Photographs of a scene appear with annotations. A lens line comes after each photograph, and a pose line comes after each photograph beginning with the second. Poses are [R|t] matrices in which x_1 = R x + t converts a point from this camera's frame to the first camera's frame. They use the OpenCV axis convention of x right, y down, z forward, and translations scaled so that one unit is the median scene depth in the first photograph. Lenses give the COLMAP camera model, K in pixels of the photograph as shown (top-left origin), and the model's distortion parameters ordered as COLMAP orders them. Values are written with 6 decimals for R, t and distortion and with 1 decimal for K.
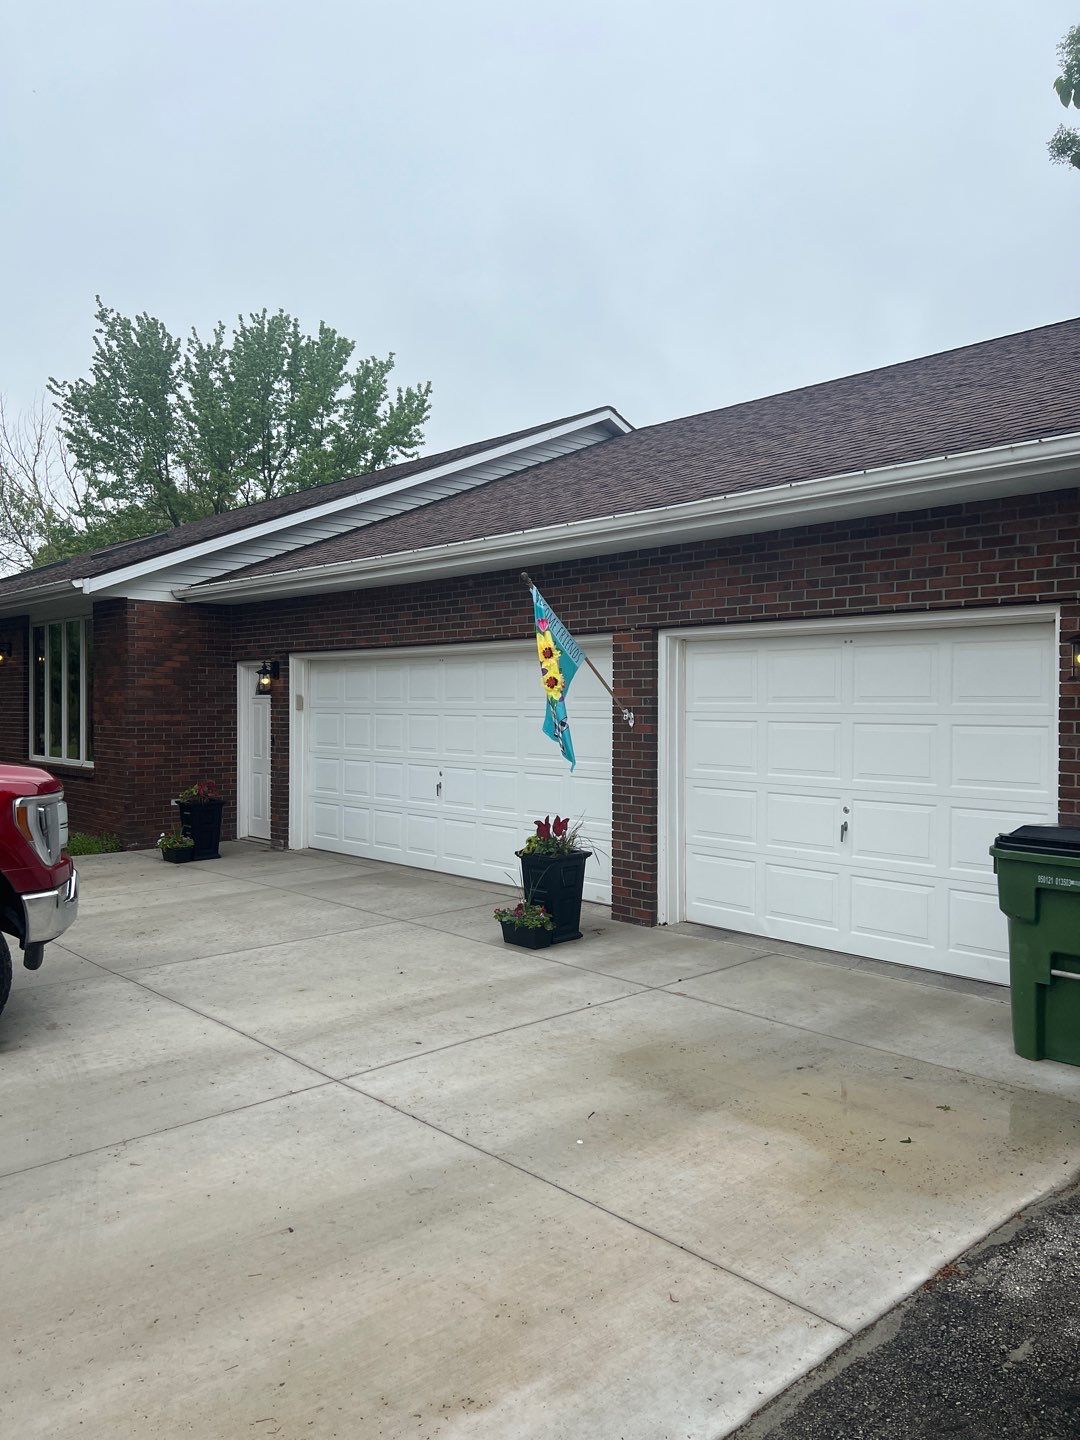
lens RADIAL K [[1079.4, 0, 539.6], [0, 1079.4, 714.2], [0, 0, 1]] dist [0.050746, 0.002338]
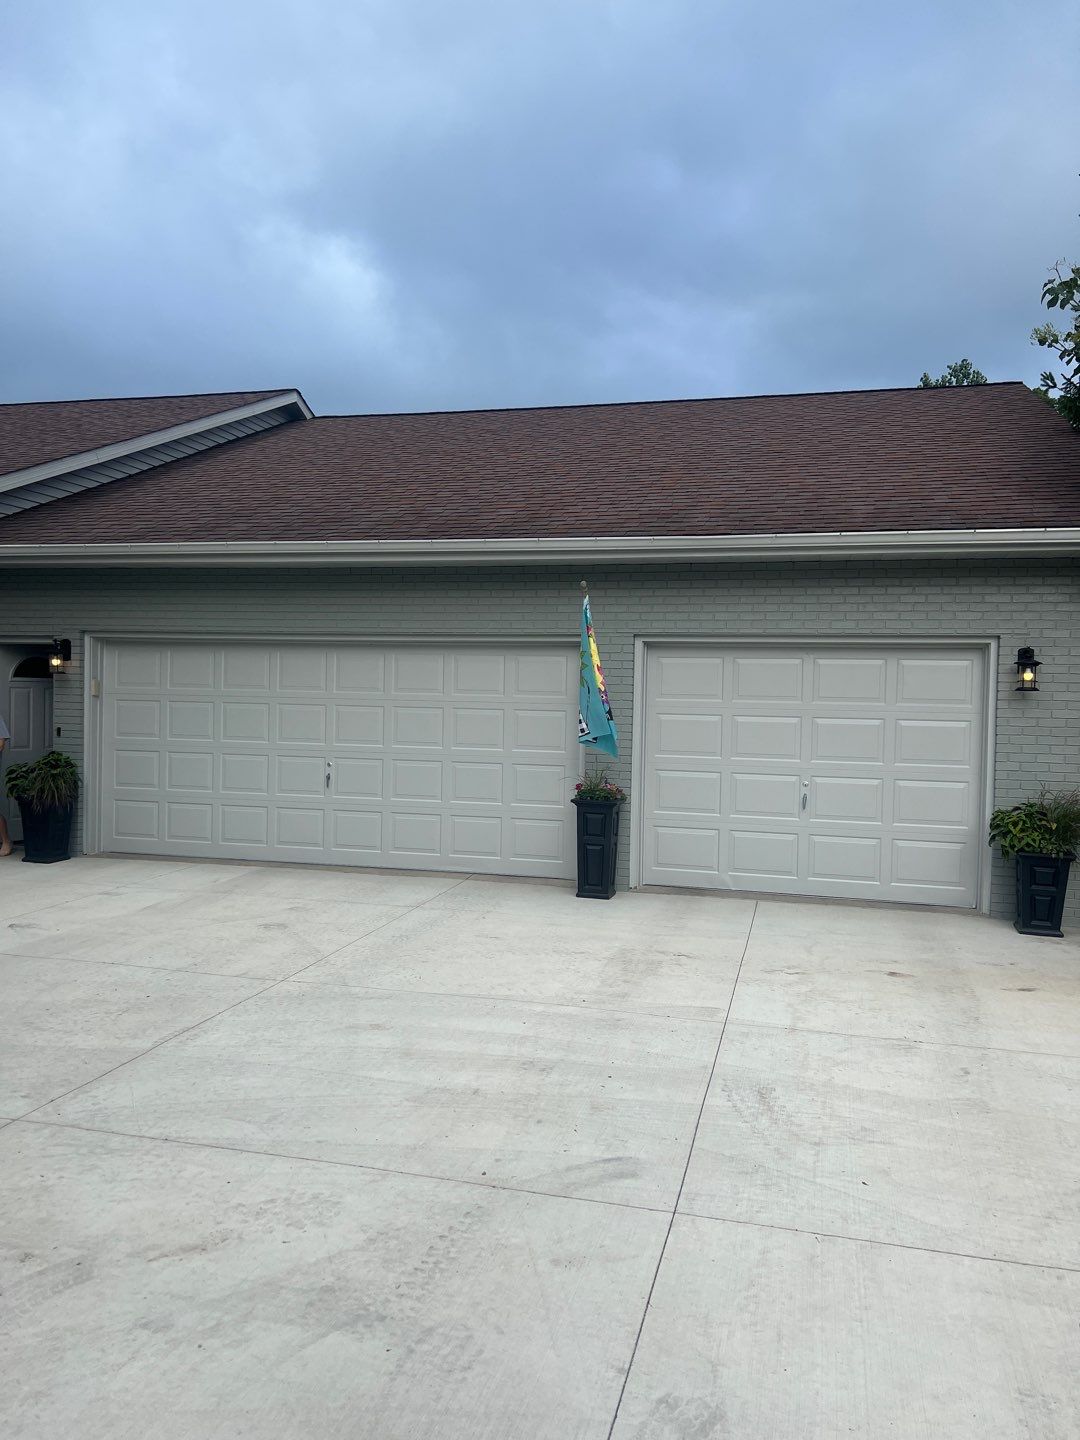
lens RADIAL K [[1079.4, 0, 540.5], [0, 1079.4, 722.7], [0, 0, 1]] dist [0.050746, 0.002338]
pose [[0.832906, -0.001694, 0.553411, -0.428356], [-0.011940, 0.999708, 0.021029, -0.005499], [-0.553285, -0.024123, 0.832643, 0.062615]]
